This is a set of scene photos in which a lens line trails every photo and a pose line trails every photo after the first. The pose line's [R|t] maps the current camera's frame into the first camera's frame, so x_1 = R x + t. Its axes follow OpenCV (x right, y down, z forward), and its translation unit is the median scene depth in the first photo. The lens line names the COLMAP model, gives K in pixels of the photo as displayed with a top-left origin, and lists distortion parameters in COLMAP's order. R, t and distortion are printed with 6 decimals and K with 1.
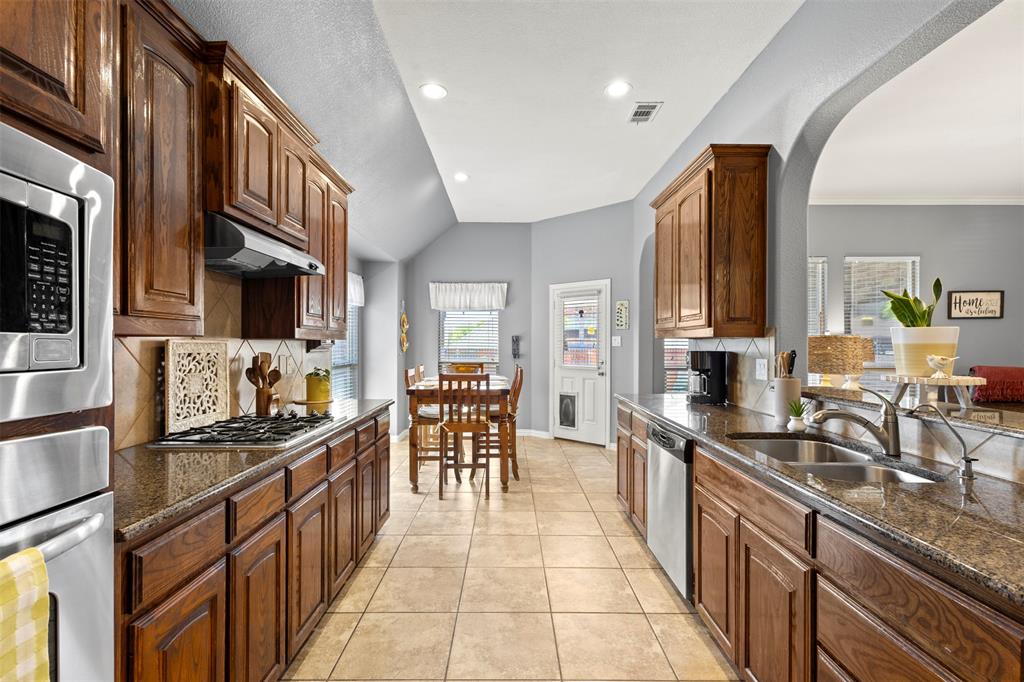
lens RADIAL K [[467.4, 0, 509.0], [0, 467.4, 343.4], [0, 0, 1]] dist [0.001554, -0.001162]
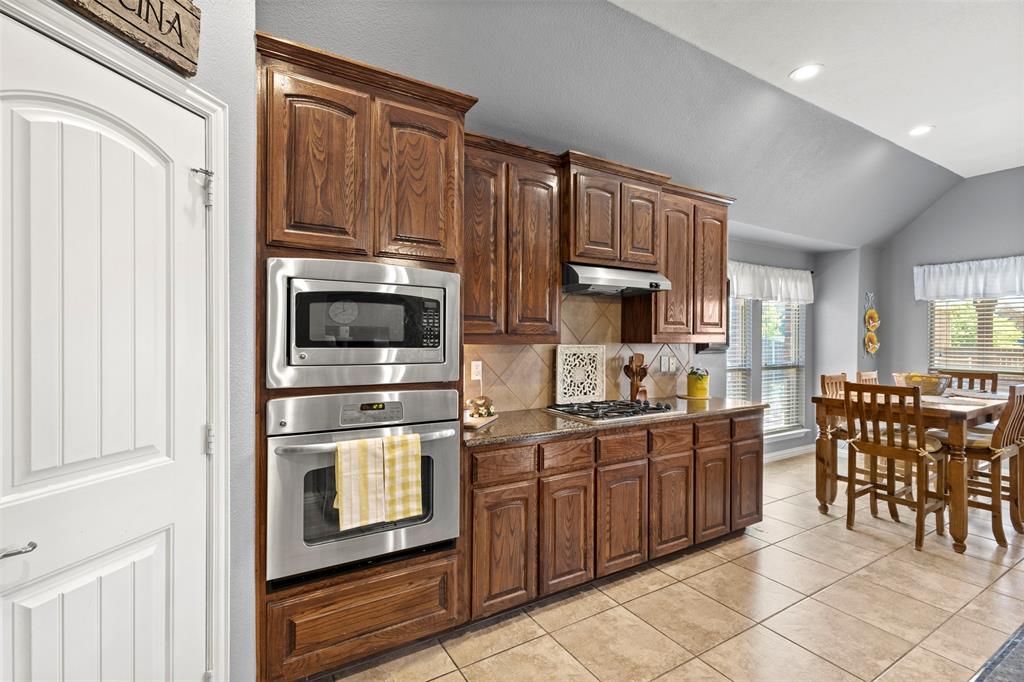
lens RADIAL K [[467.0, 0, 512.0], [0, 467.0, 341.0], [0, 0, 1]] dist [0.005119, -0.000527]
pose [[0.518619, 0.005019, -0.854991, 0.397468], [-0.001413, 0.999986, 0.005013, -0.021520], [0.855004, -0.001391, 0.518619, 0.036763]]
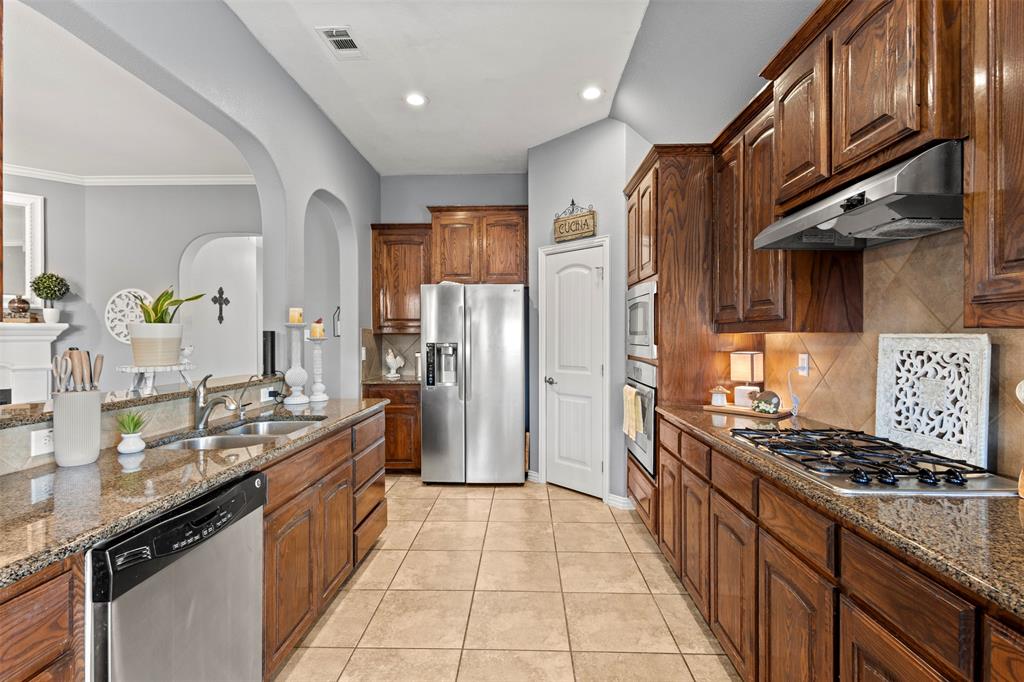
lens RADIAL K [[467.0, 0, 512.0], [0, 467.0, 341.0], [0, 0, 1]] dist [0.005119, -0.000527]
pose [[-0.999567, -0.000497, 0.029434, -0.022211], [-0.000266, 0.999969, 0.007873, -0.001452], [-0.029437, 0.007862, -0.999536, 1.427835]]
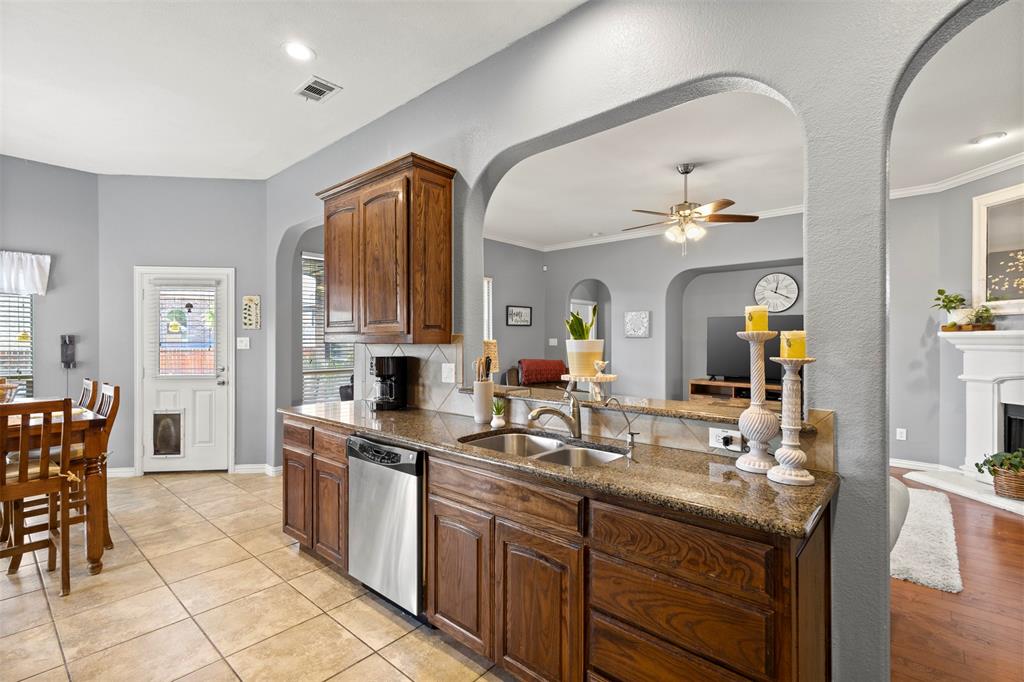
lens RADIAL K [[467.0, 0, 512.0], [0, 467.0, 341.0], [0, 0, 1]] dist [0.005119, -0.000527]
pose [[0.660975, -0.002571, 0.750403, -0.182428], [0.001011, 0.999996, 0.002535, -0.022655], [-0.750407, -0.000917, 0.660975, 0.173129]]
